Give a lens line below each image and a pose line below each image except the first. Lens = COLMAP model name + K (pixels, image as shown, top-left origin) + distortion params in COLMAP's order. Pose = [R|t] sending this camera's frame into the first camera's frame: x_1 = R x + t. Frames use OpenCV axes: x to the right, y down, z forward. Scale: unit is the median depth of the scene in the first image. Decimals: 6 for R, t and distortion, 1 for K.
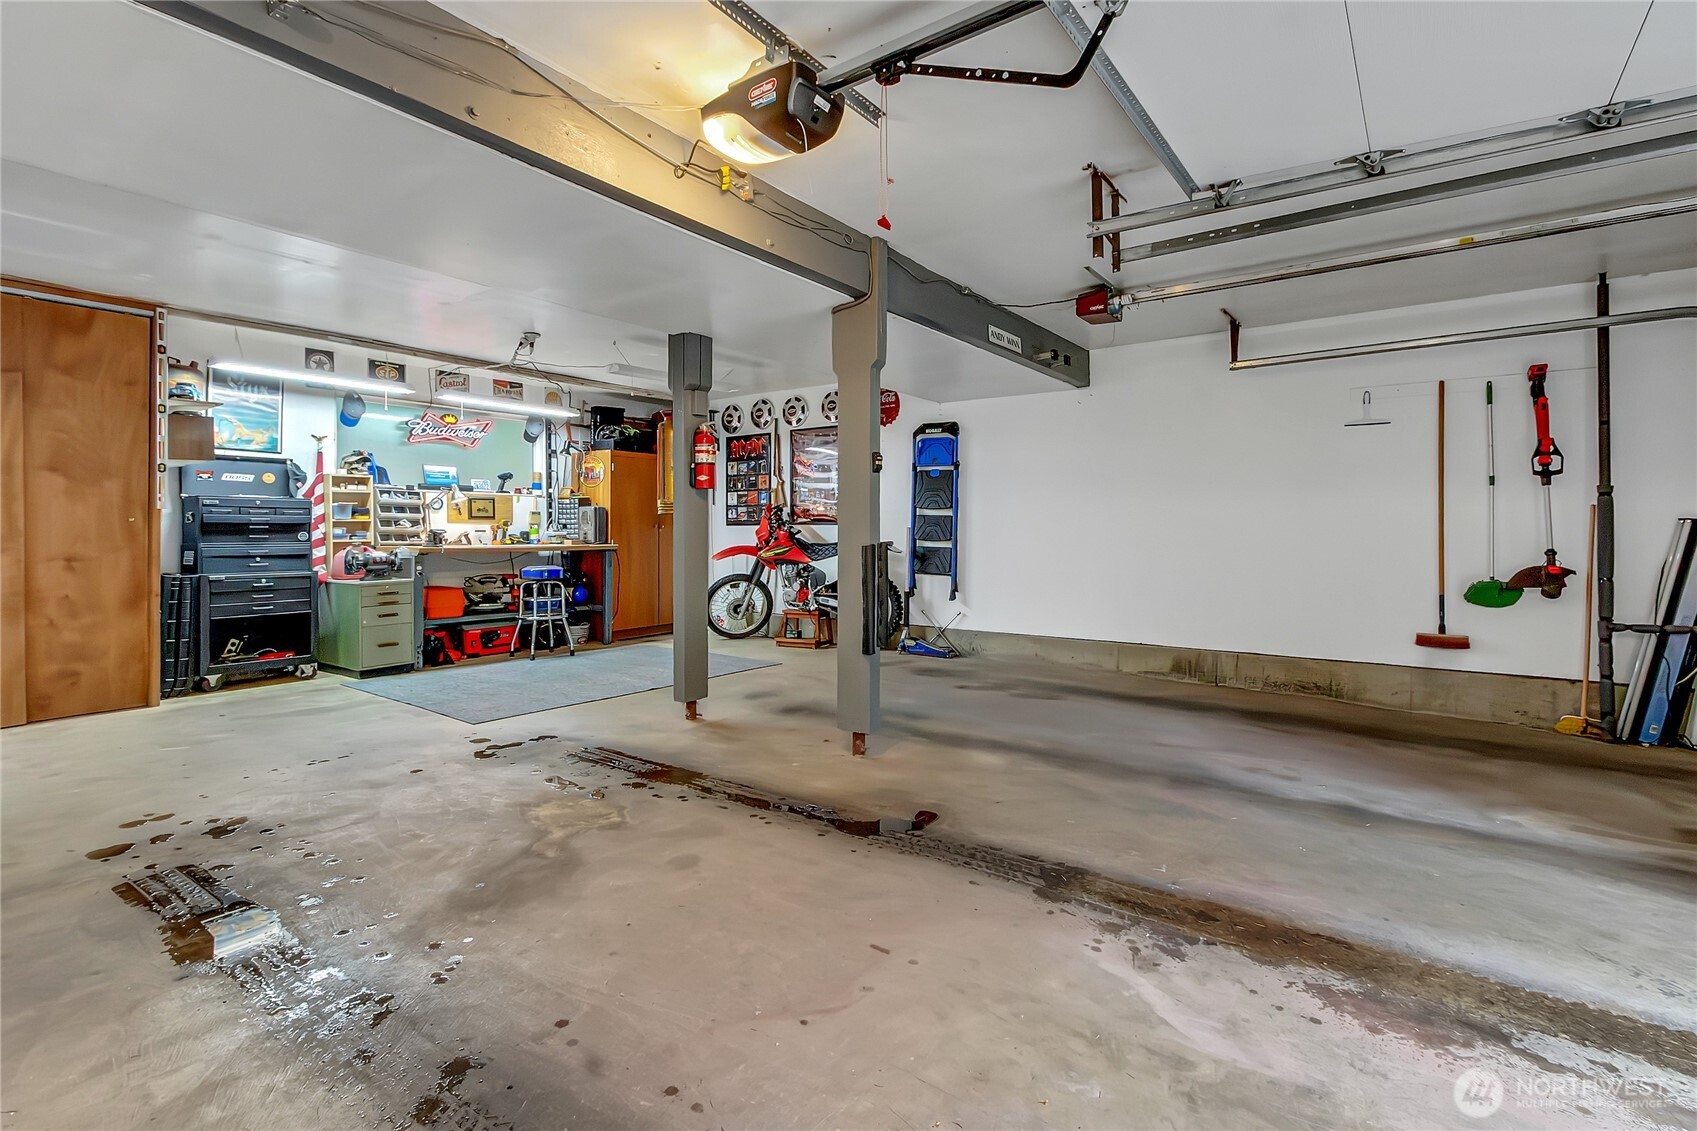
lens RADIAL K [[788.8, 0, 829.2], [0, 788.8, 533.0], [0, 0, 1]] dist [0.000799, 0.000271]
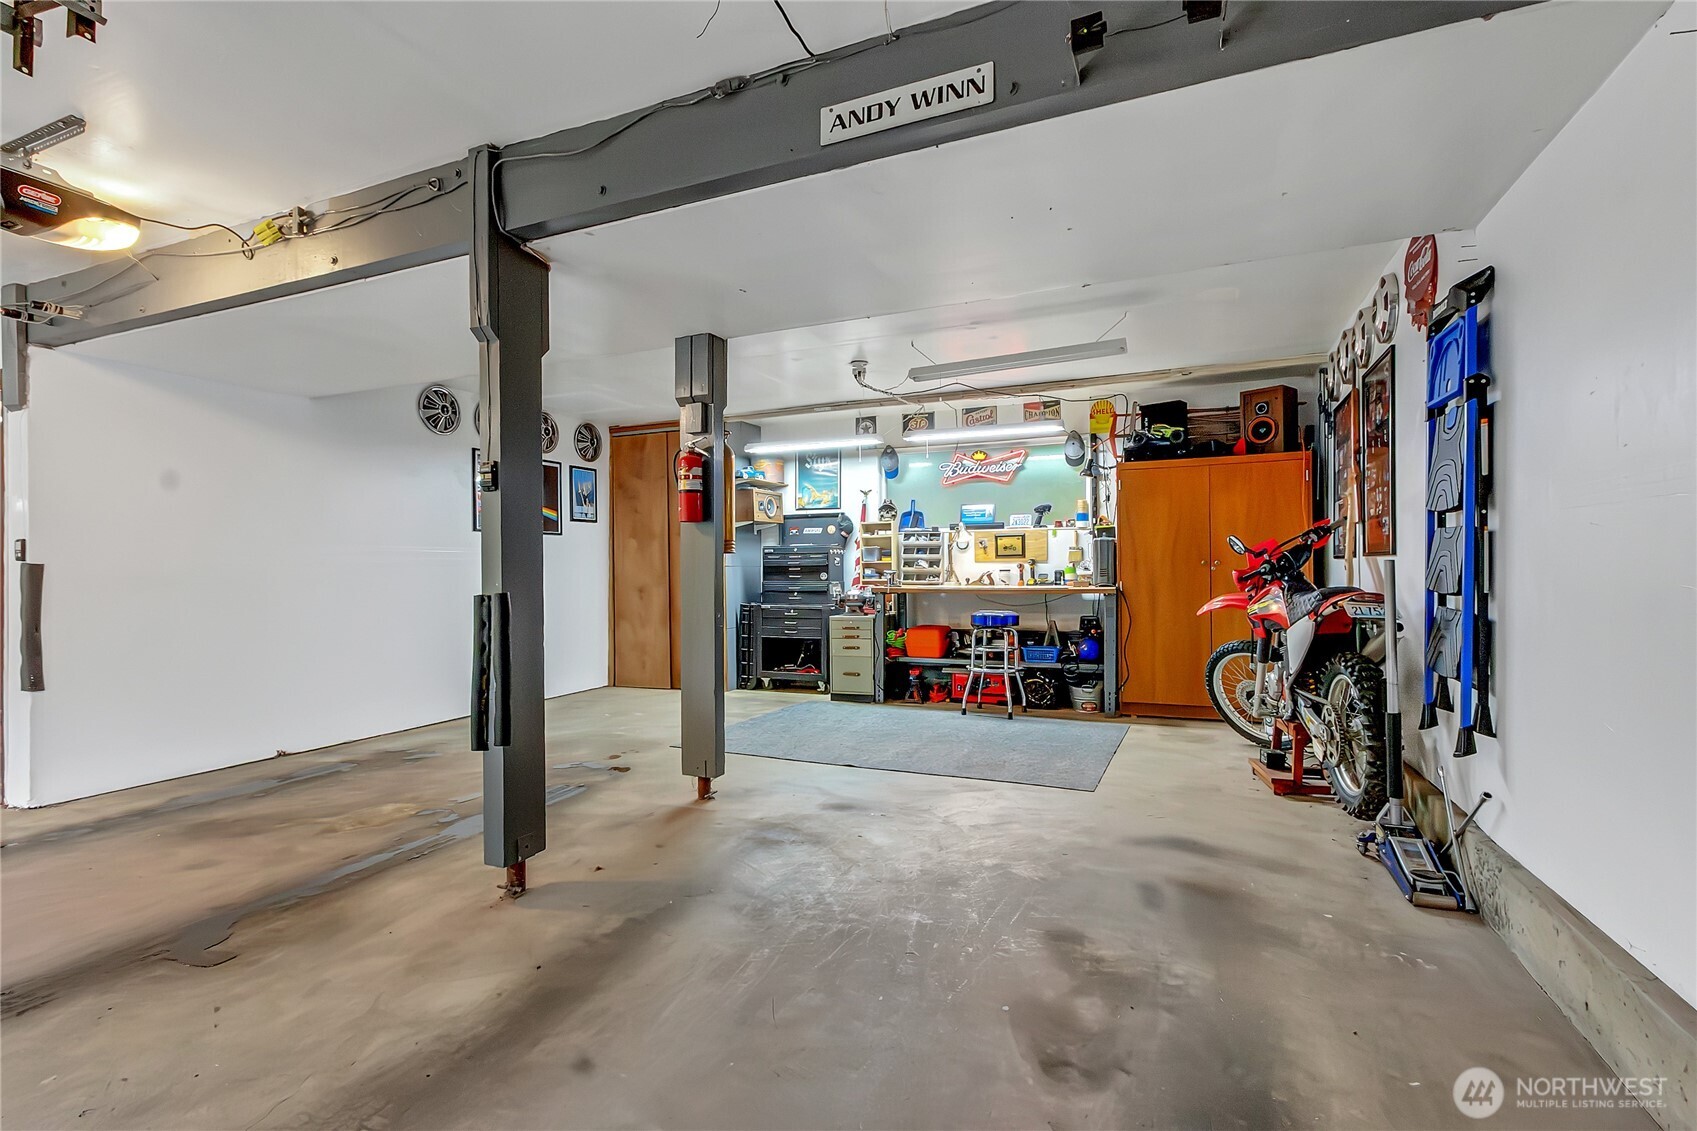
lens RADIAL K [[788.8, 0, 844.7], [0, 788.8, 569.5], [0, 0, 1]] dist [0.000799, 0.000271]
pose [[0.234851, -0.004521, -0.972021, 0.476011], [0.004870, 0.999982, -0.003474, -0.001492], [0.972019, -0.003917, 0.234869, 0.676782]]
